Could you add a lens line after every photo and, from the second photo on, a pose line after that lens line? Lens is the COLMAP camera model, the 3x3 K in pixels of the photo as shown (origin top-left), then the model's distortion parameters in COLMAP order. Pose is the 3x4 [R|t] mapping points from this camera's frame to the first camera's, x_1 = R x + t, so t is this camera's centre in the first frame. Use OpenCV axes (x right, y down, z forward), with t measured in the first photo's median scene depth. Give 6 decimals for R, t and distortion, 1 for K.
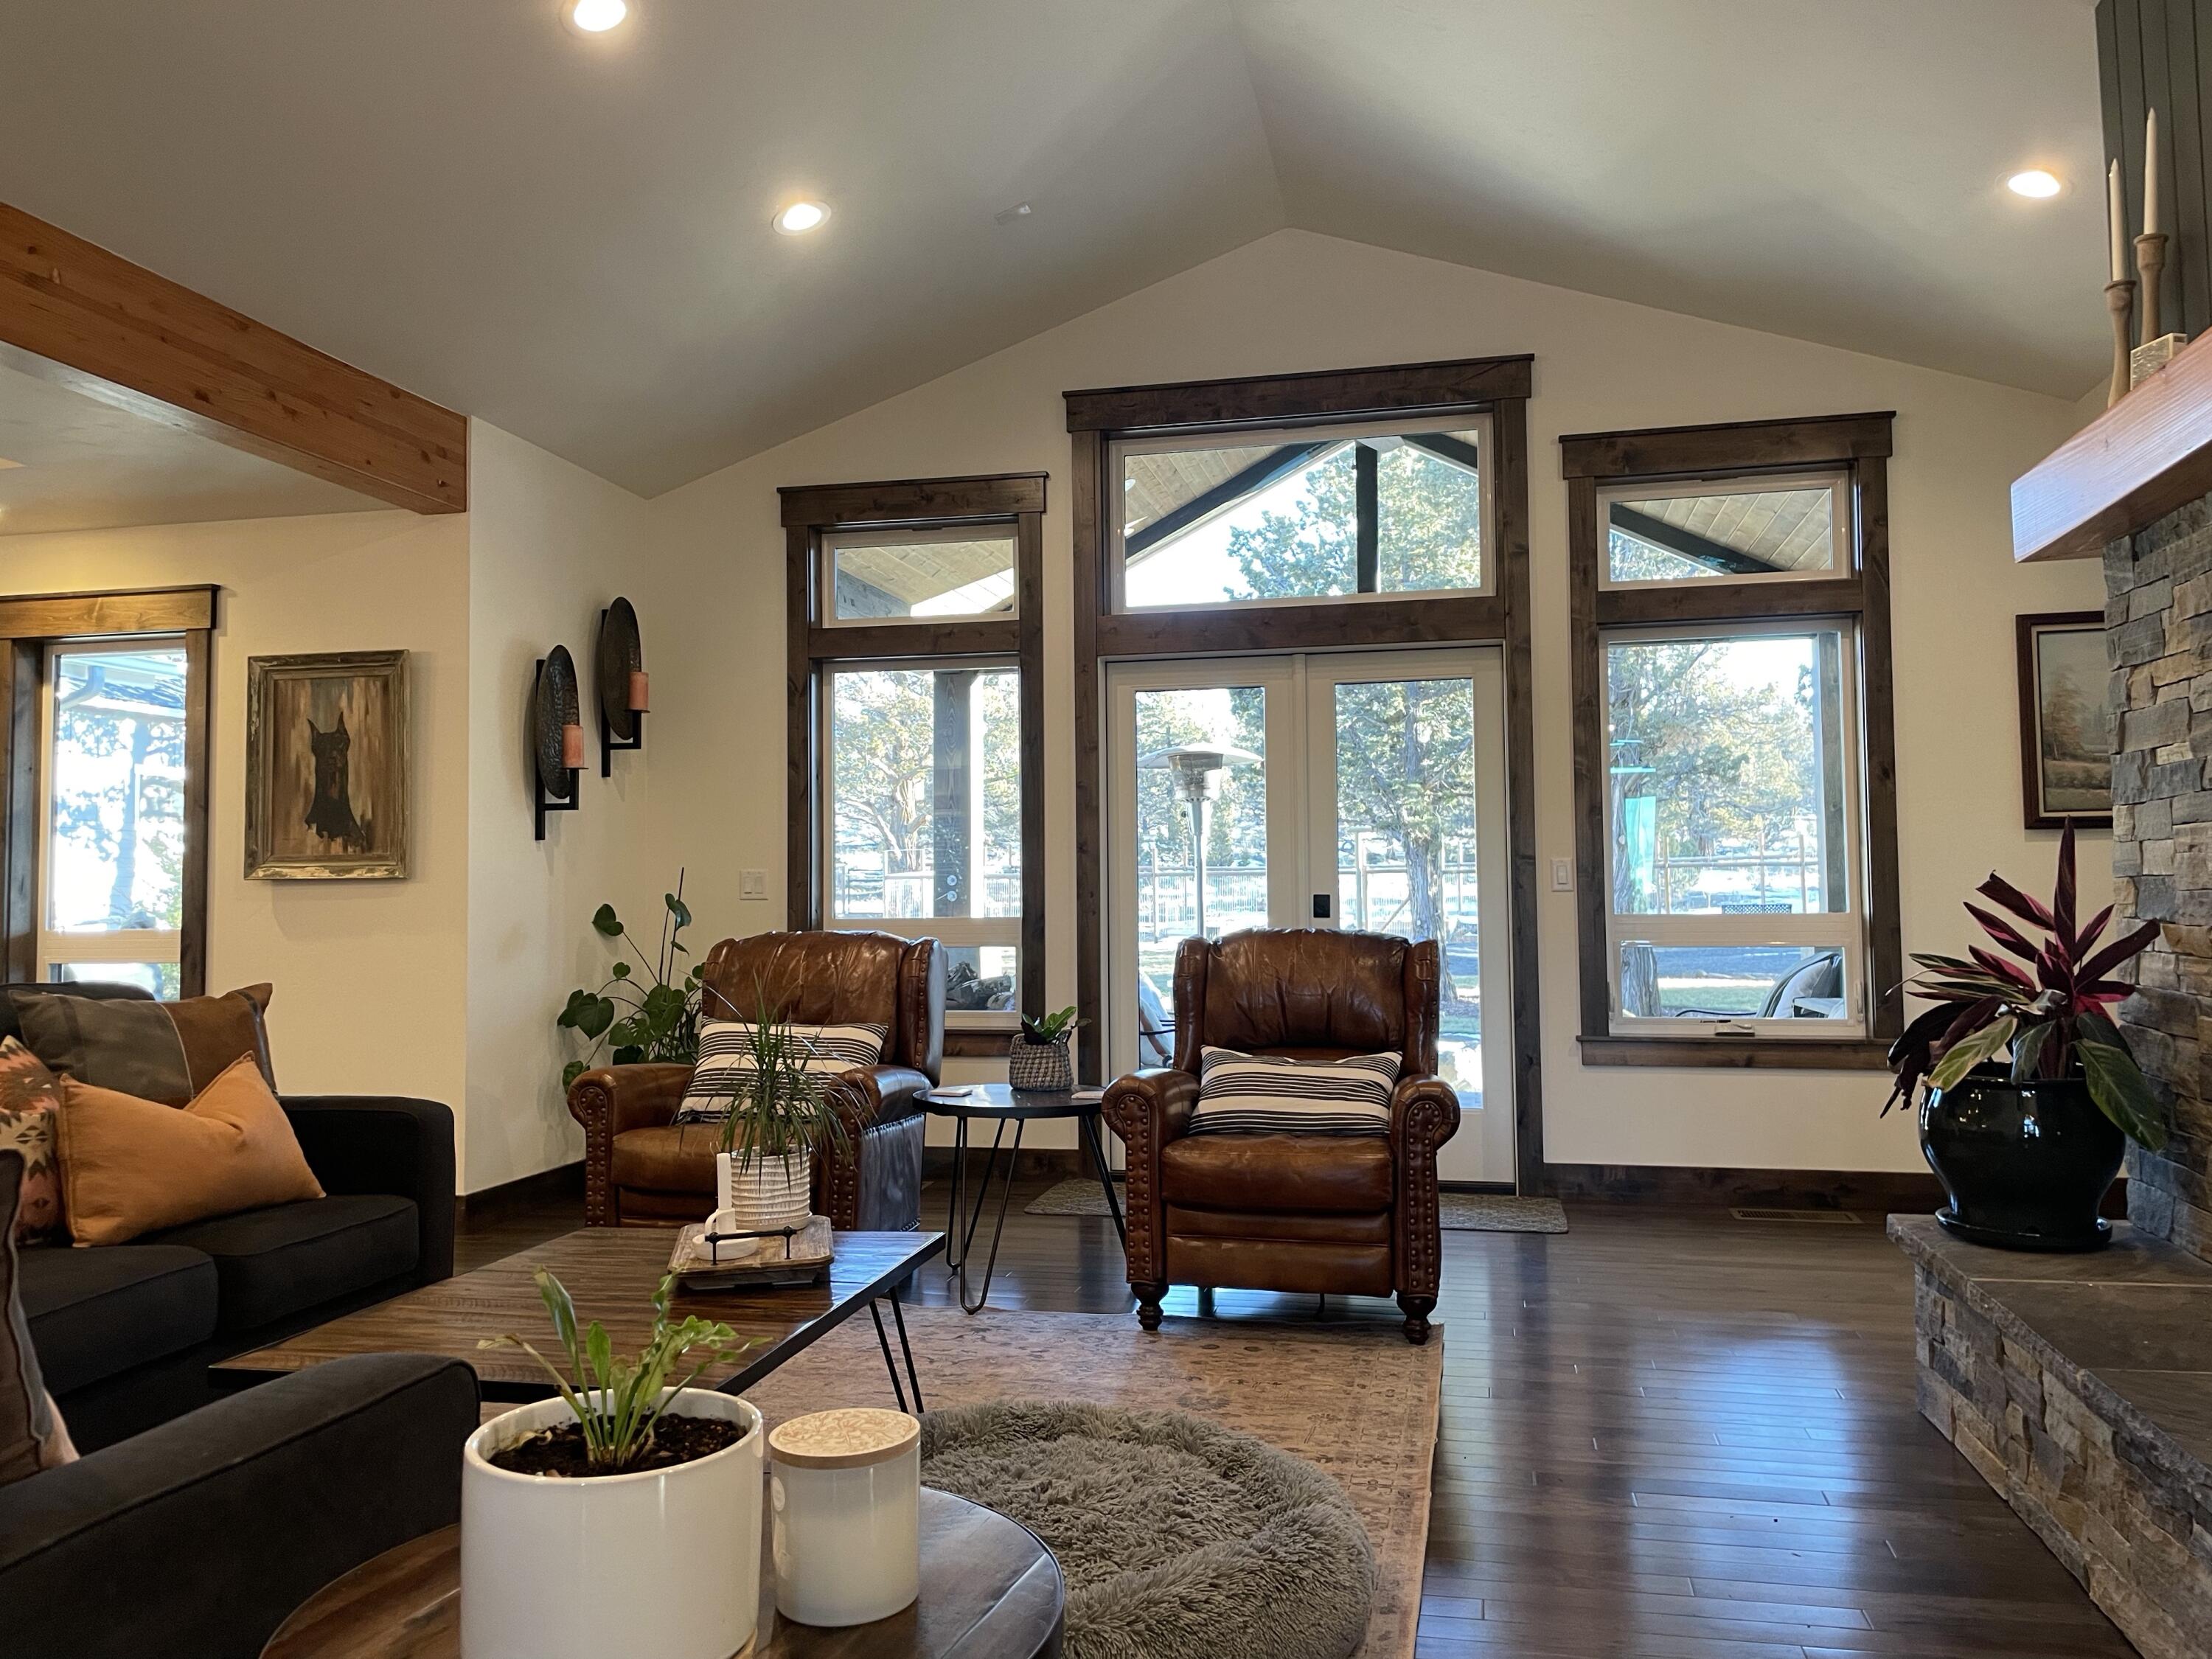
lens RADIAL K [[1673.9, 0, 1112.3], [0, 1673.9, 818.4], [0, 0, 1]] dist [0.069515, -0.102291]
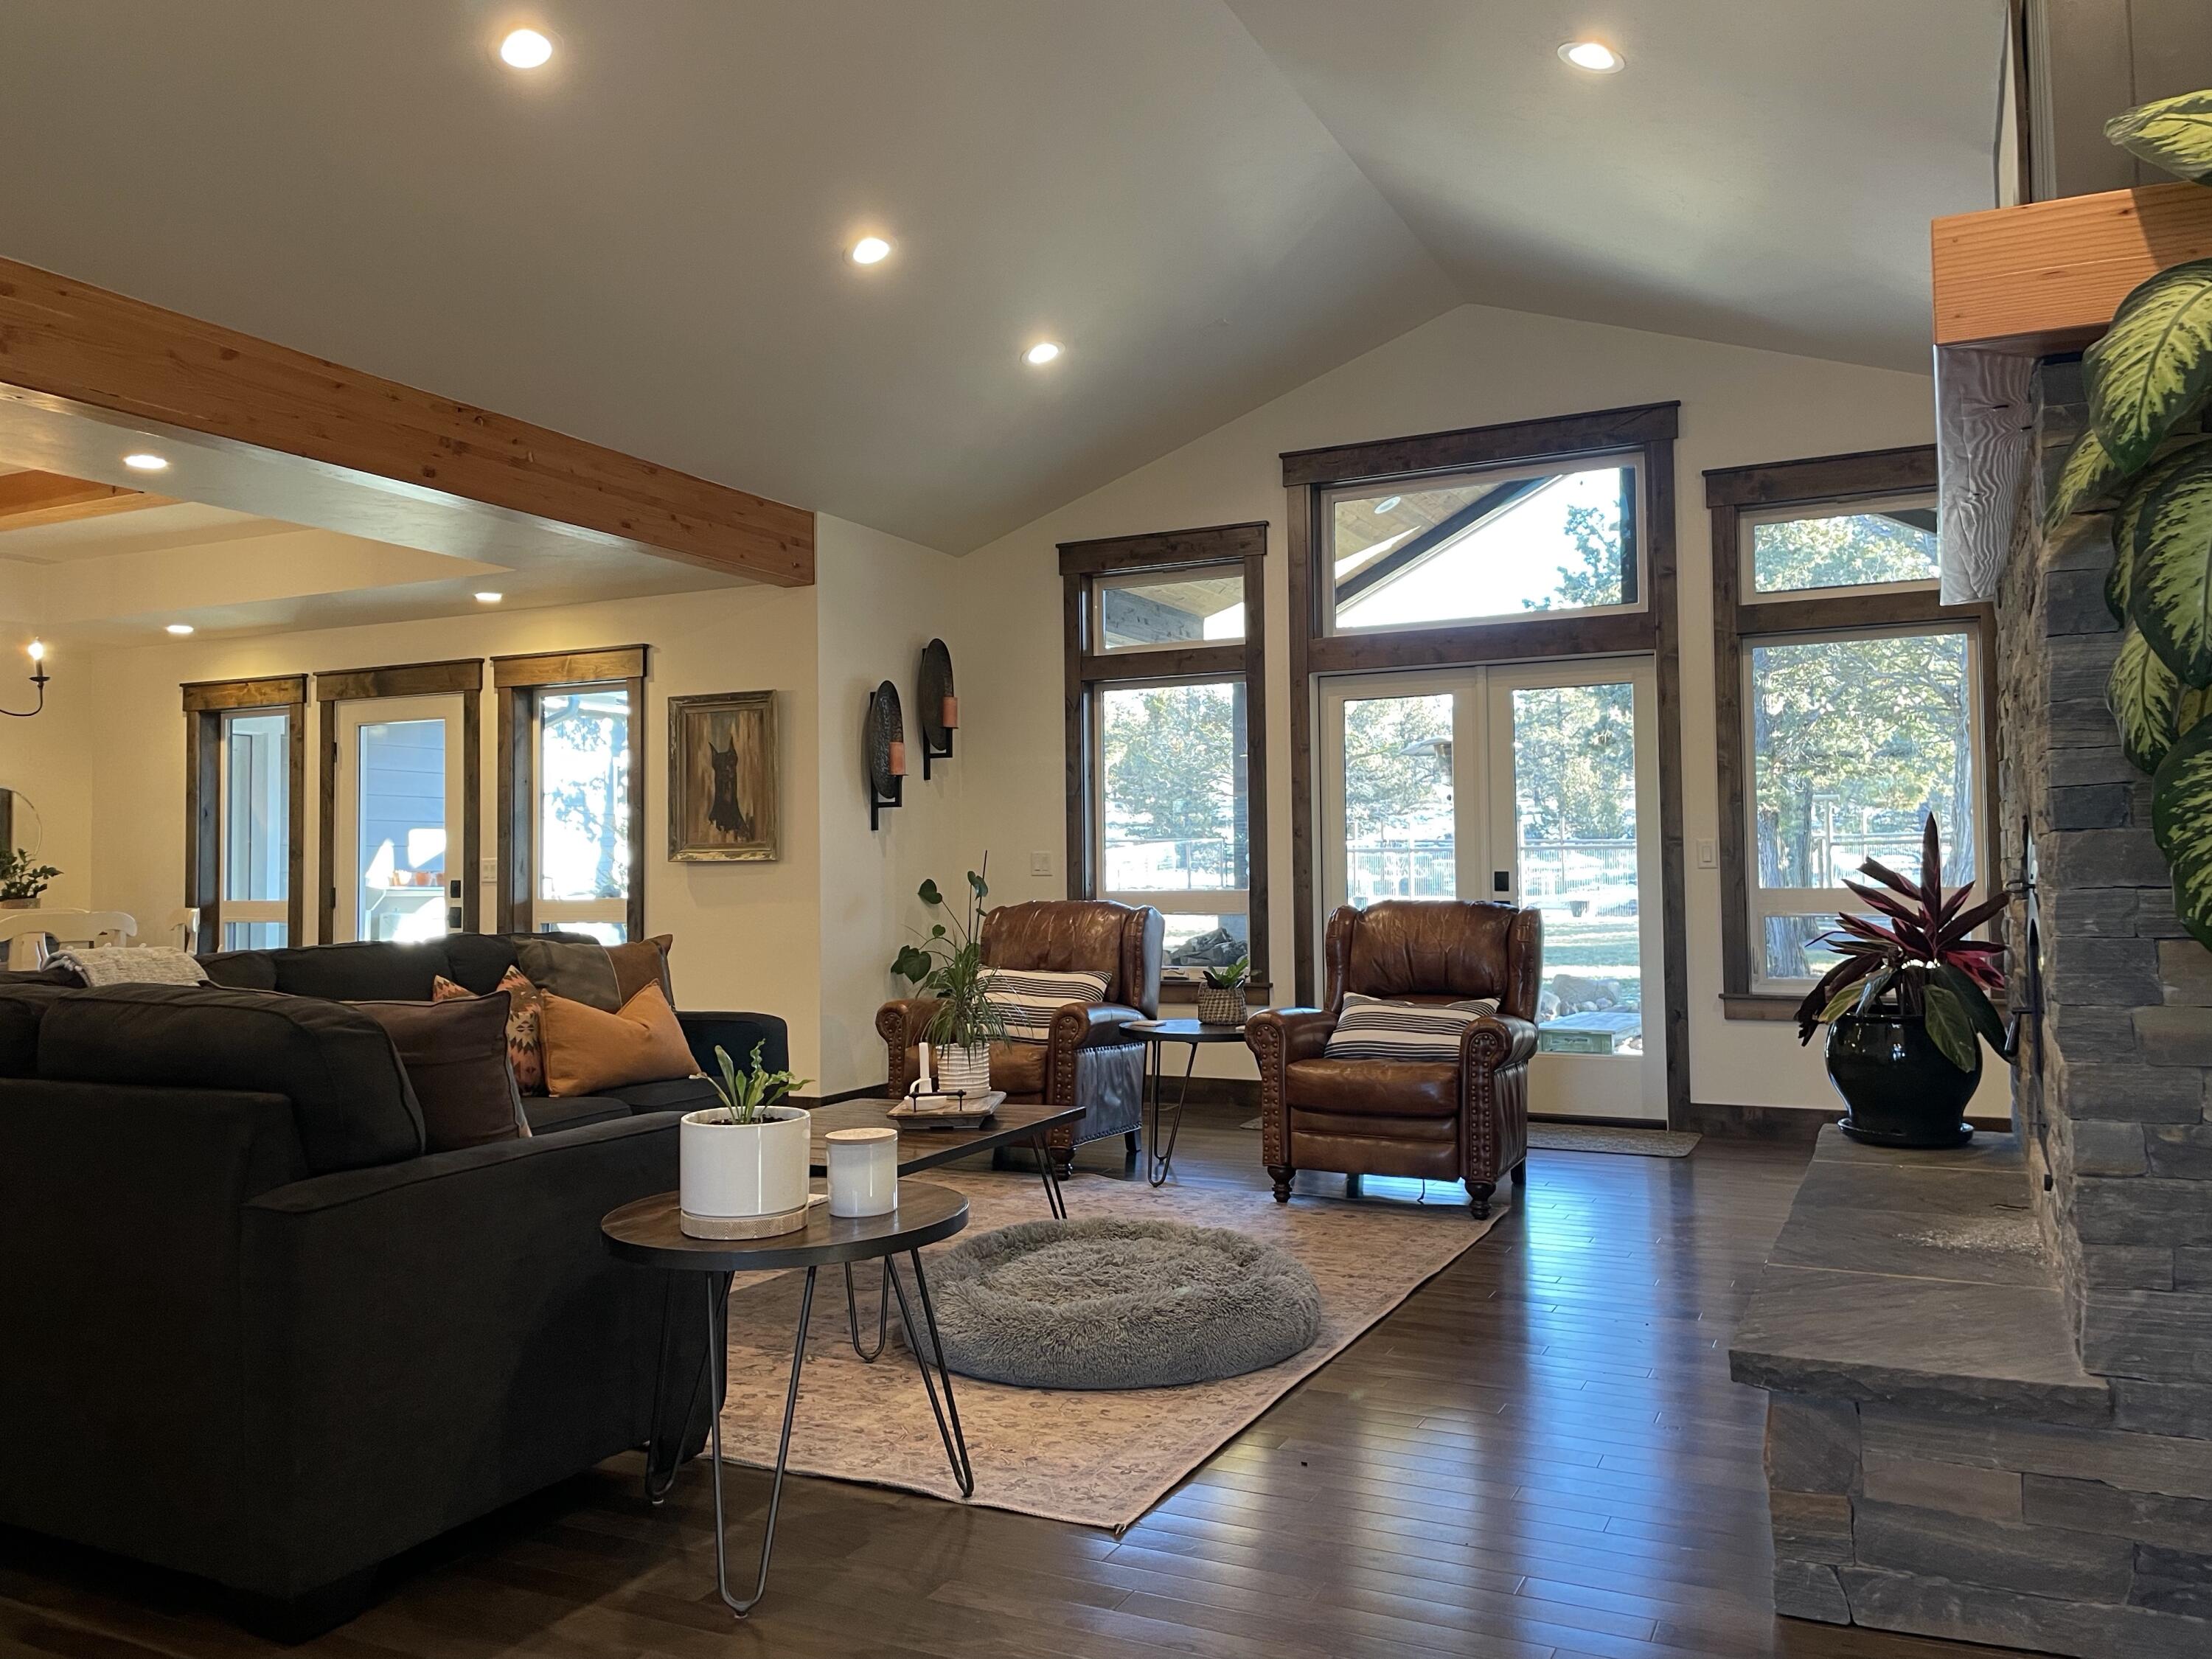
lens RADIAL K [[1673.9, 0, 1112.3], [0, 1673.9, 818.4], [0, 0, 1]] dist [0.069515, -0.102291]
pose [[0.971583, -0.009437, -0.236509, 0.149945], [0.013317, 0.999802, 0.014813, -0.013560], [0.236322, -0.017541, 0.971516, -0.222144]]
